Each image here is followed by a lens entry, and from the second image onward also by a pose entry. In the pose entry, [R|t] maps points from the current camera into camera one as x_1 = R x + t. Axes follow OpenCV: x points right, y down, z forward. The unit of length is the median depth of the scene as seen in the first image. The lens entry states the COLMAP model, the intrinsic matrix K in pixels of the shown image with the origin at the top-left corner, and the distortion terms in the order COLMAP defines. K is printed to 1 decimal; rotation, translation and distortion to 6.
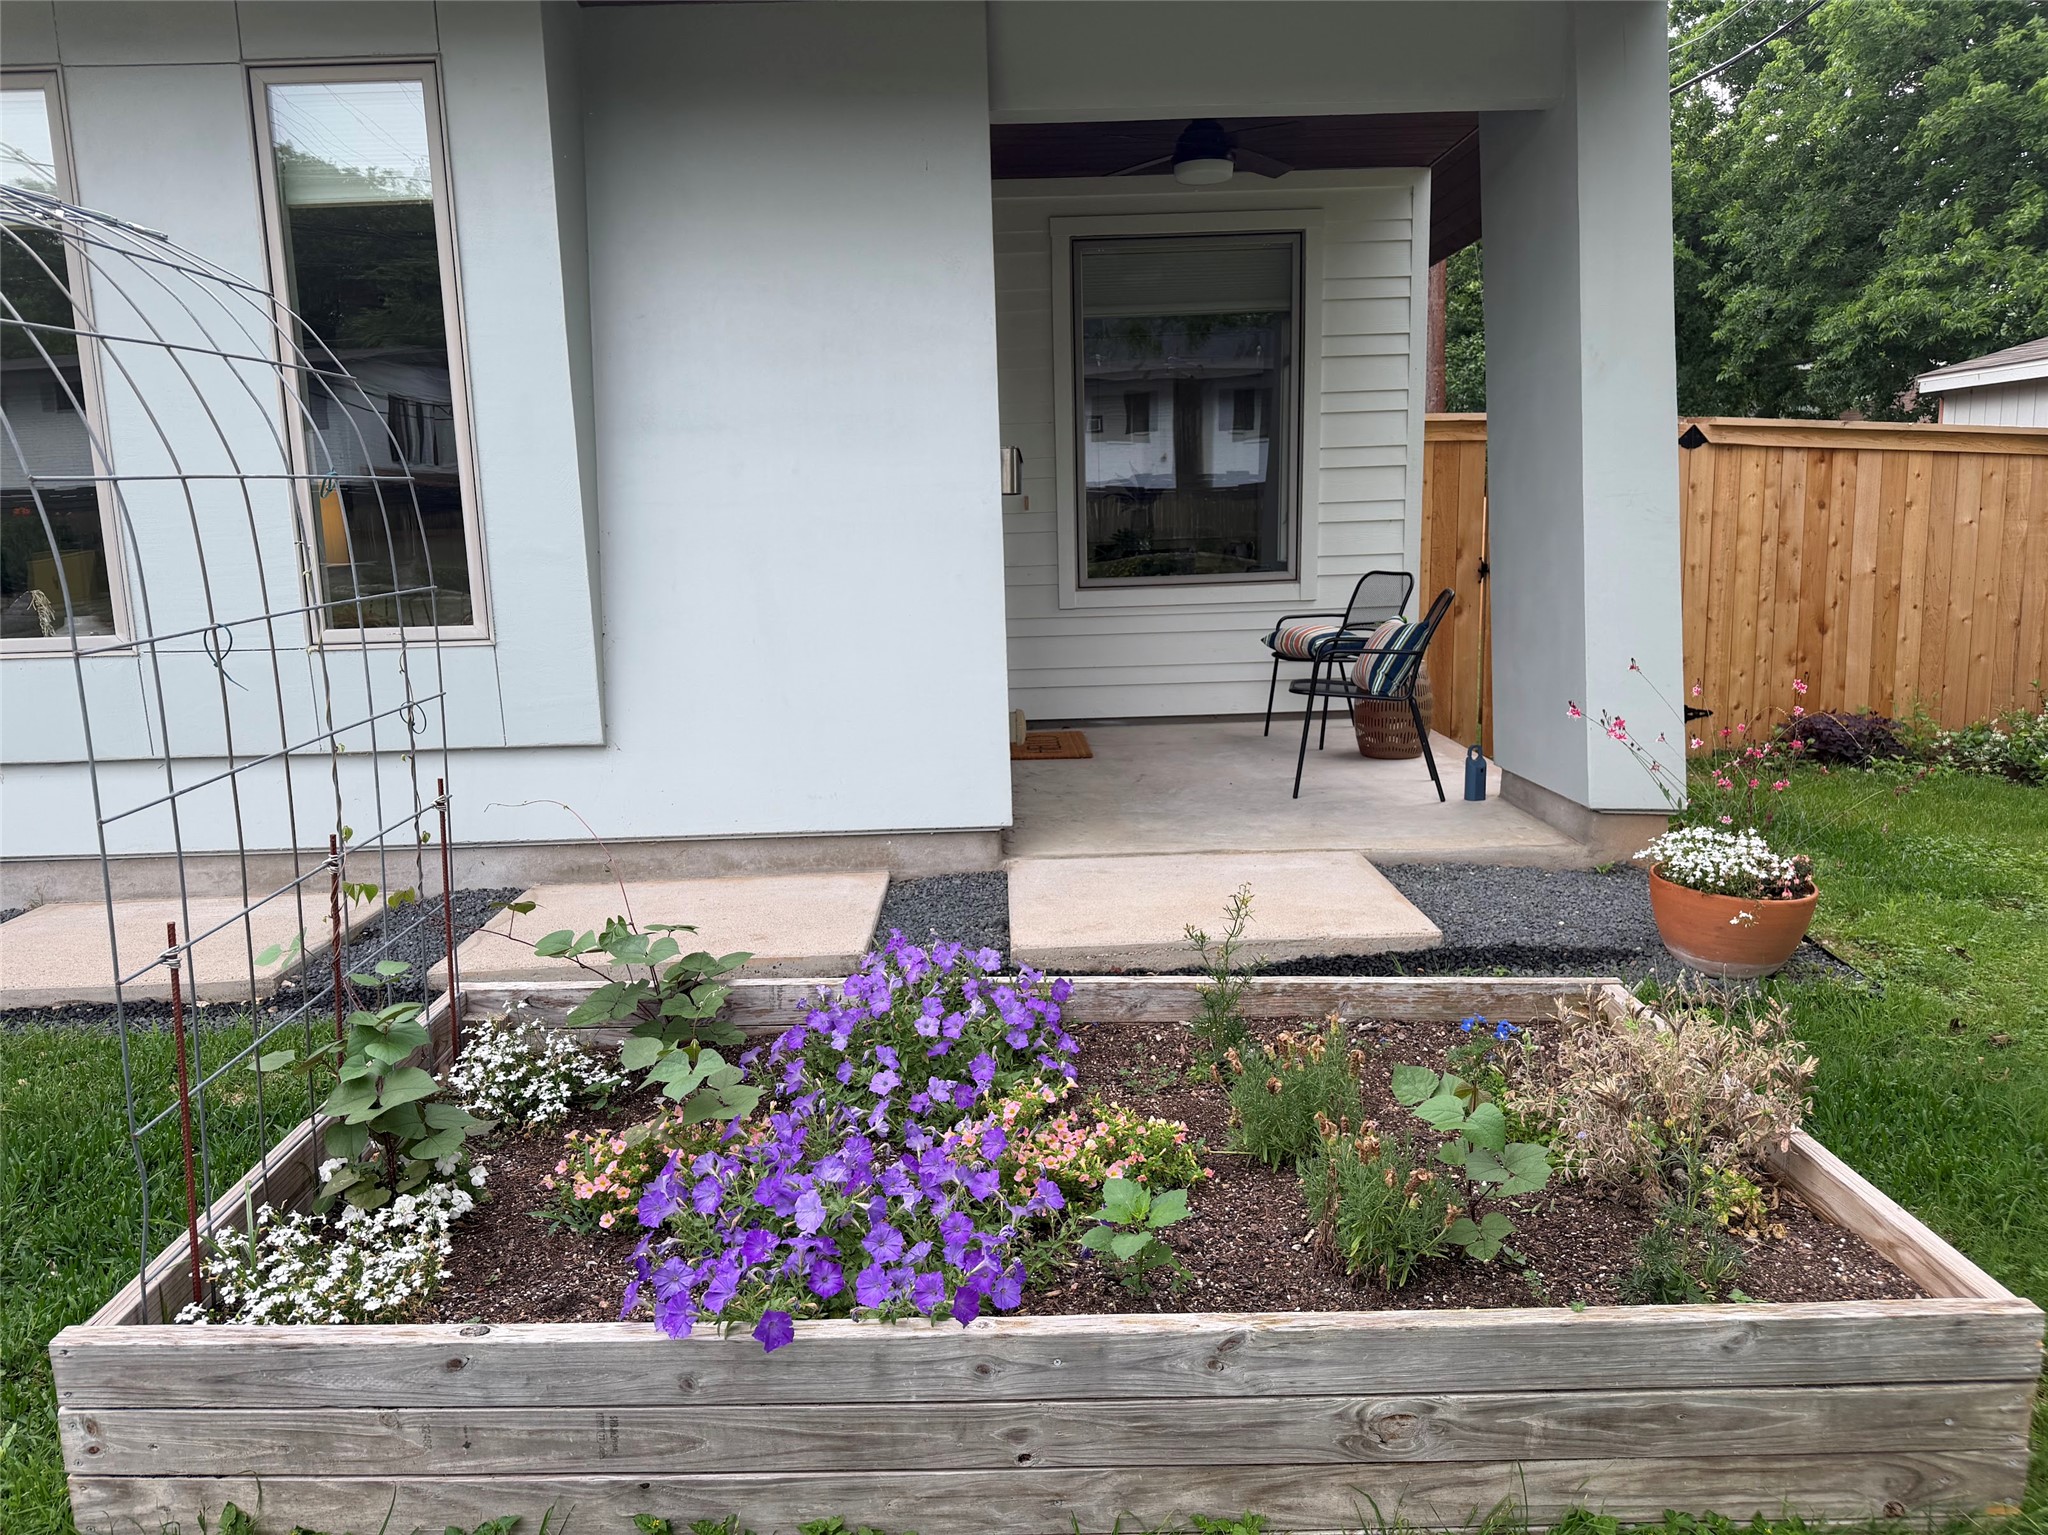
lens RADIAL K [[1455.6, 0, 1024.0], [0, 1455.6, 767.5], [0, 0, 1]] dist [0.004785, -0.000063]
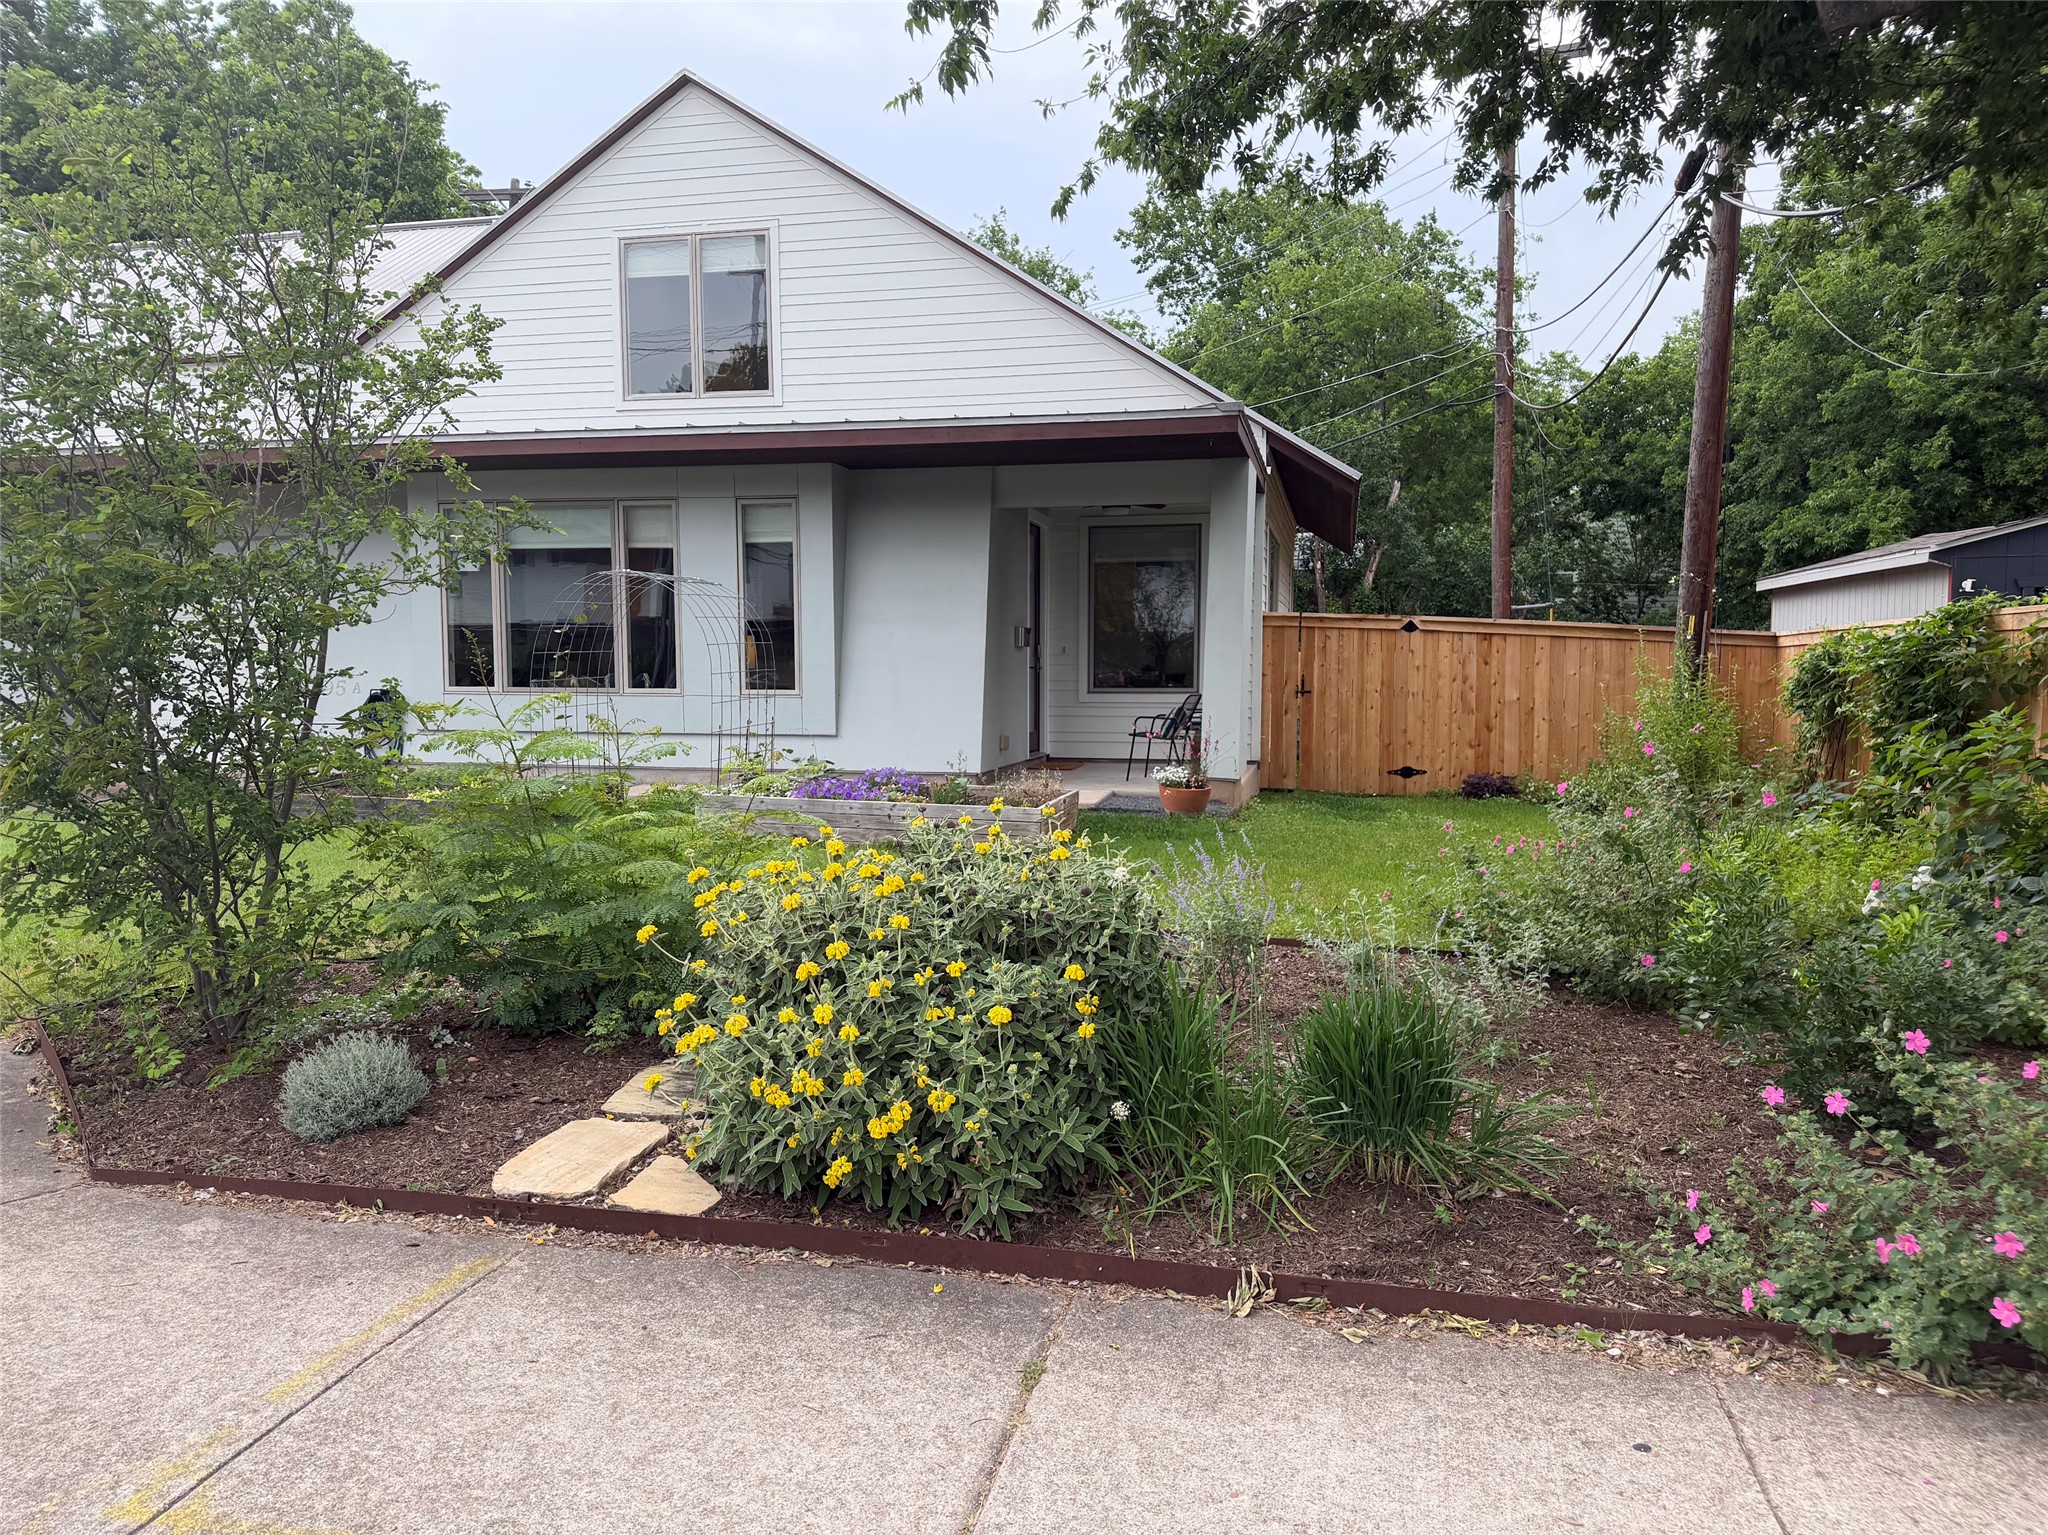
lens RADIAL K [[1455.6, 0, 1024.0], [0, 1455.6, 767.5], [0, 0, 1]] dist [0.004785, -0.000063]
pose [[0.969734, 0.040401, -0.240800, 0.430340], [-0.063792, 0.993883, -0.090147, 0.160093], [0.235685, 0.102779, 0.966379, -0.934677]]
